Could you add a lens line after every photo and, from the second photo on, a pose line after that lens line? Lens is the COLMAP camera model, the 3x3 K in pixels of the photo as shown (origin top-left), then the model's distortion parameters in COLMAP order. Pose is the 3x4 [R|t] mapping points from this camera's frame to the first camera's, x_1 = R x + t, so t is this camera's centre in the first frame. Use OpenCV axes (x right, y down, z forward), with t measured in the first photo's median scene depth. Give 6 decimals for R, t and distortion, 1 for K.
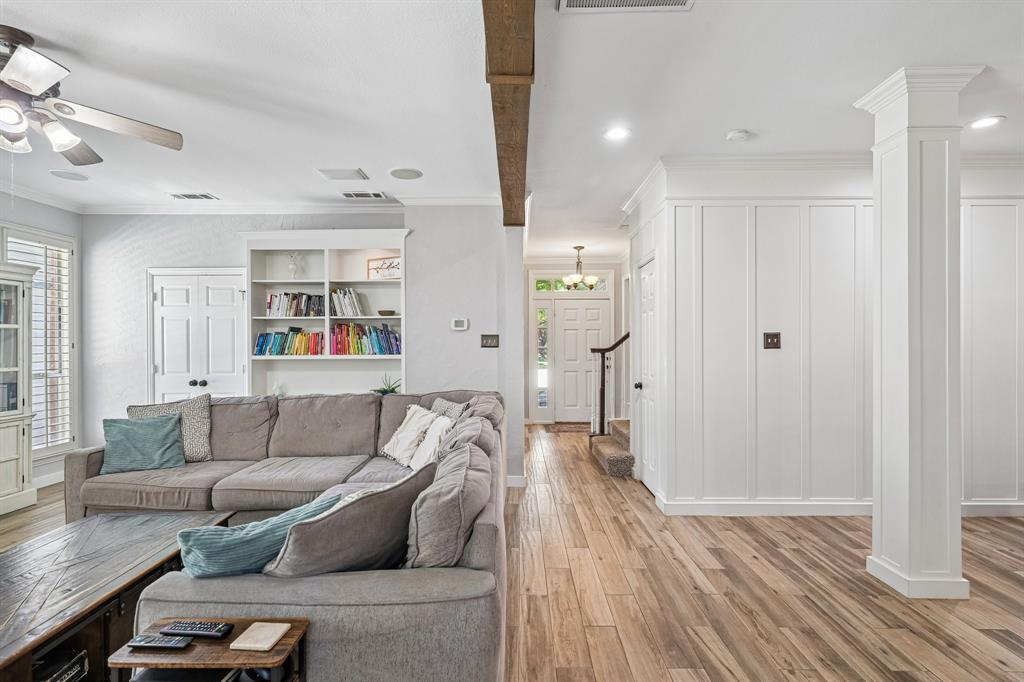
lens RADIAL K [[495.7, 0, 521.0], [0, 495.7, 347.2], [0, 0, 1]] dist [0.000570, -0.000282]
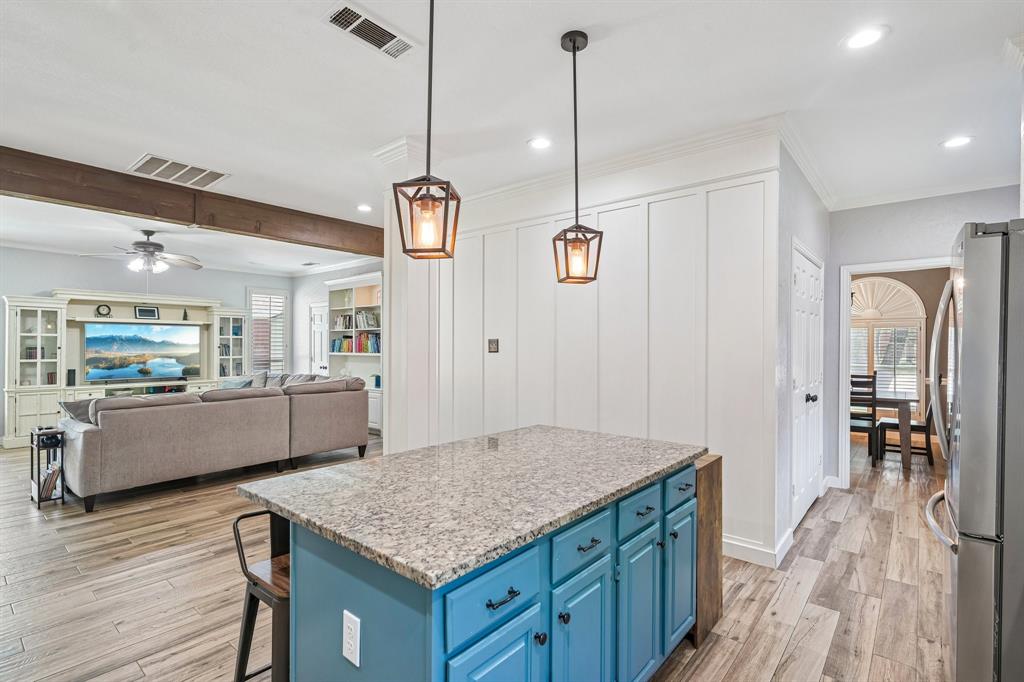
lens RADIAL K [[495.7, 0, 507.2], [0, 495.7, 341.2], [0, 0, 1]] dist [0.000570, -0.000282]
pose [[0.757437, 0.000024, -0.652909, 1.041362], [-0.006643, 0.999949, -0.007670, -0.012653], [0.652875, 0.010147, 0.757398, 0.102244]]
